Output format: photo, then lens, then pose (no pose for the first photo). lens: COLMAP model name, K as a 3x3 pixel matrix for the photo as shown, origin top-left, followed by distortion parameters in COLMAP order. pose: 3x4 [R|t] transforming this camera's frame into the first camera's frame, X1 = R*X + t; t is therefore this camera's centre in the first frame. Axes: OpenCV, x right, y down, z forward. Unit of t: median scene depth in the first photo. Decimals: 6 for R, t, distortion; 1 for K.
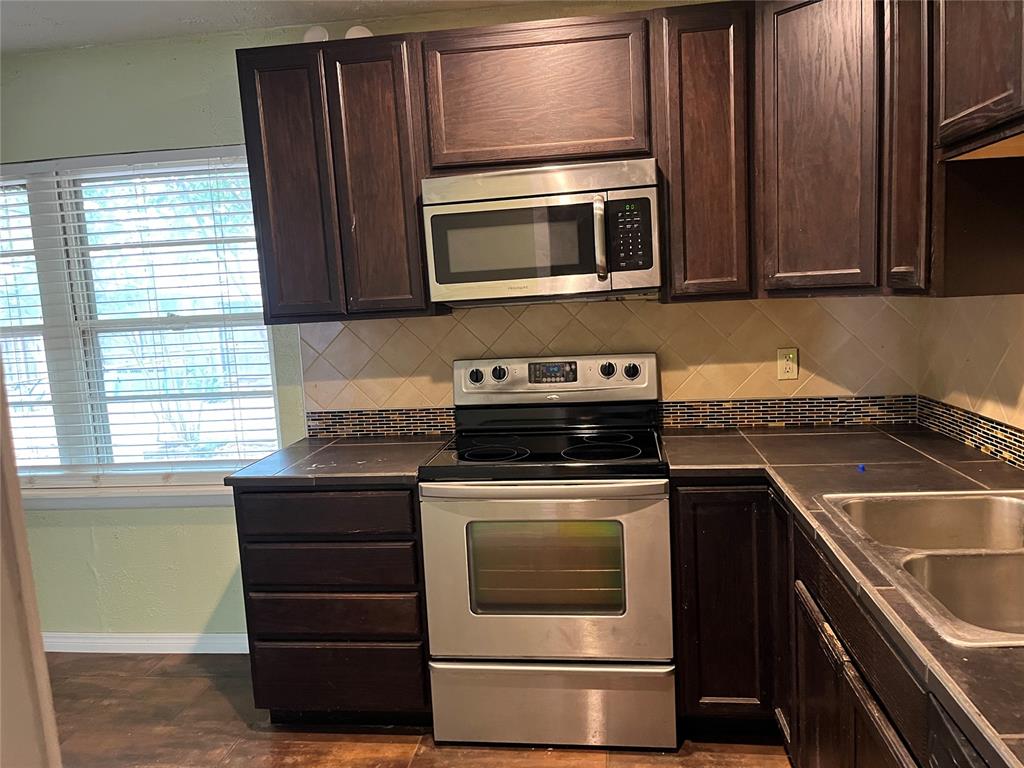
lens RADIAL K [[775.2, 0, 513.7], [0, 775.2, 383.4], [0, 0, 1]] dist [0.032125, -0.025456]
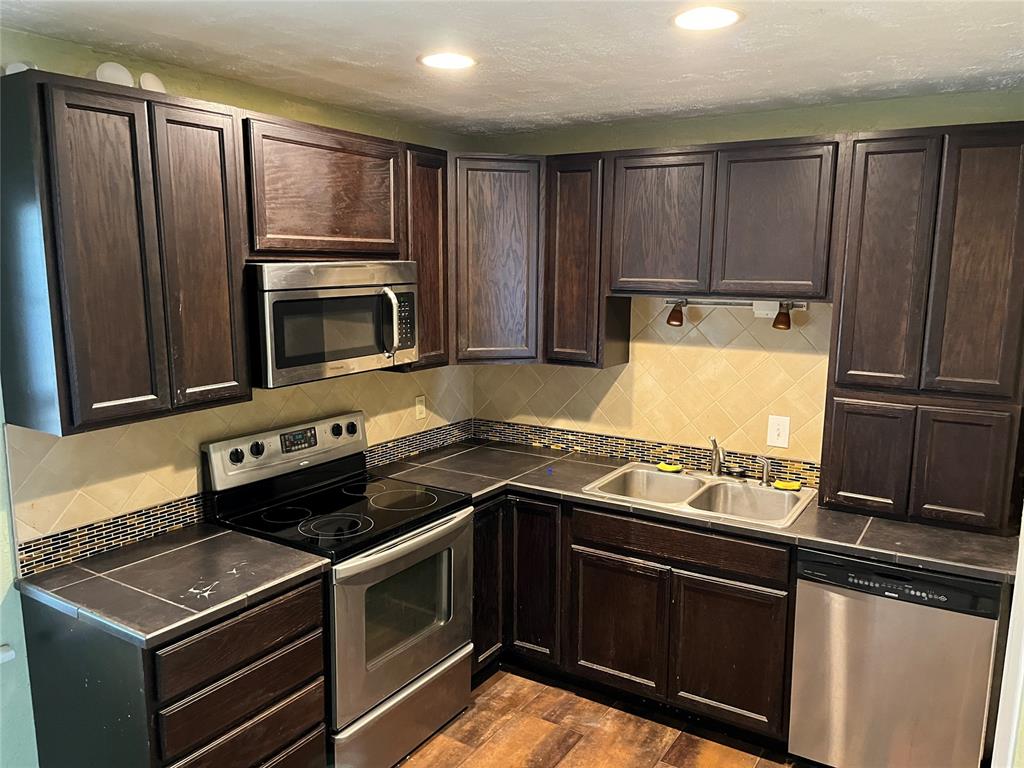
lens RADIAL K [[775.2, 0, 518.0], [0, 775.2, 376.3], [0, 0, 1]] dist [0.032125, -0.025456]
pose [[0.420320, -0.077378, 0.904071, -0.784342], [0.080250, 0.995623, 0.047904, -0.128933], [-0.903820, 0.052417, 0.424690, 0.272861]]
